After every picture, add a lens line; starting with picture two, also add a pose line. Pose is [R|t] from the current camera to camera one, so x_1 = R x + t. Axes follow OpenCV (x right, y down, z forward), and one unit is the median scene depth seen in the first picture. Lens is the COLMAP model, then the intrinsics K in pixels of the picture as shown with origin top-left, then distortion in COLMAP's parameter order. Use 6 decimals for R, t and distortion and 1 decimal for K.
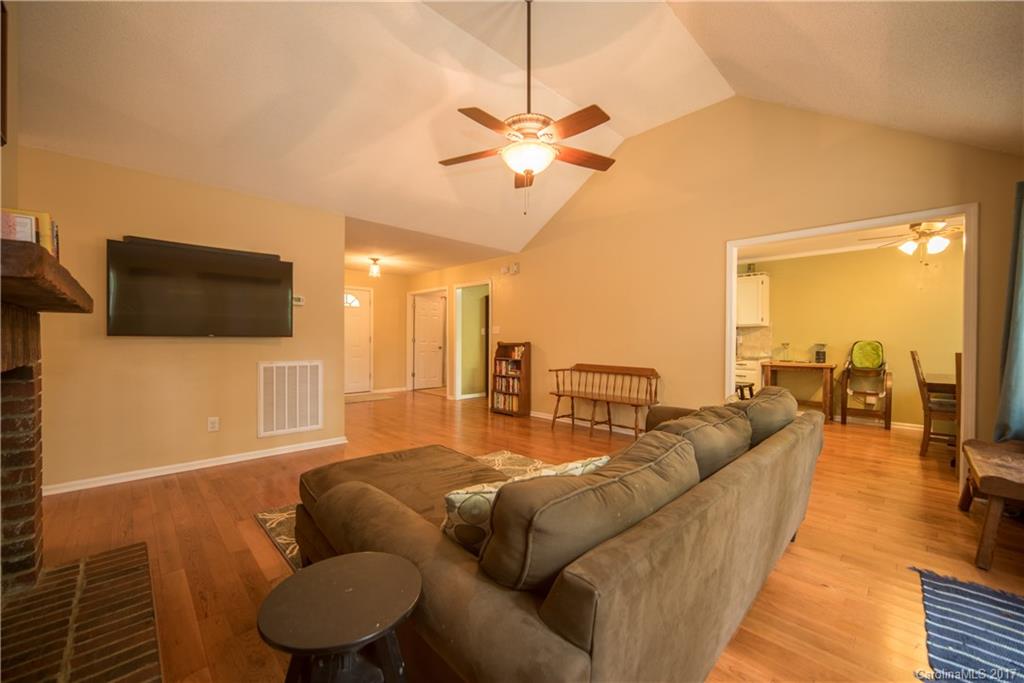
lens RADIAL K [[400.4, 0, 512.0], [0, 400.4, 341.5], [0, 0, 1]] dist [-0.009394, -0.000128]
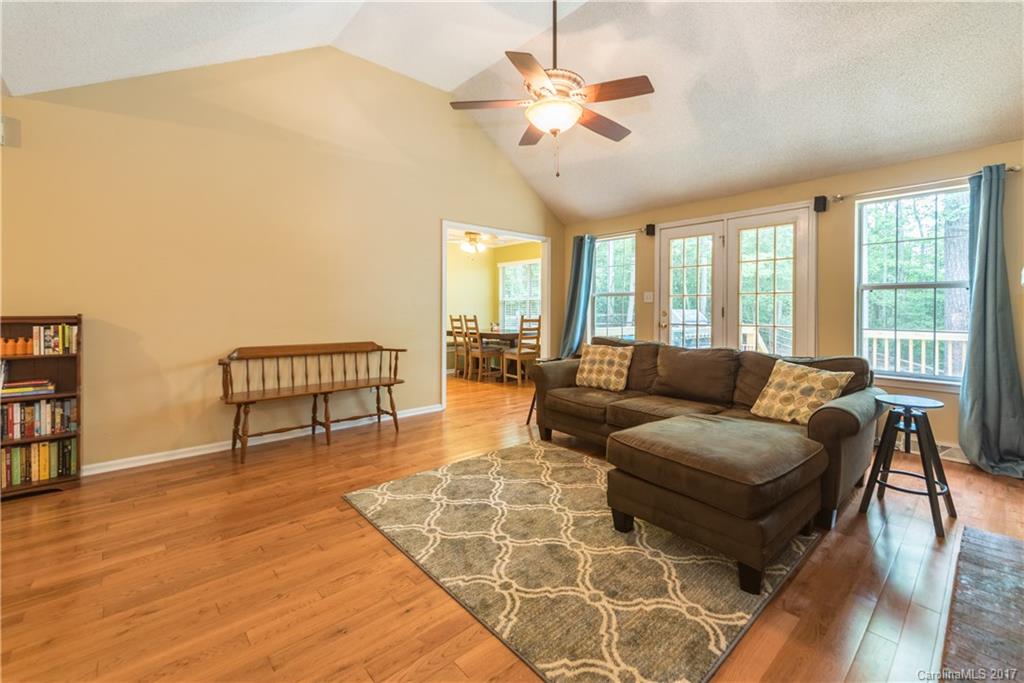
lens RADIAL K [[437.6, 0, 561.8], [0, 437.6, 311.0], [0, 0, 1]] dist [0.002977, -0.000226]
pose [[-0.017539, -0.007928, 0.999815, -0.662164], [0.003439, 0.999962, 0.007989, -0.006266], [-0.999840, 0.003578, -0.017511, 0.669678]]
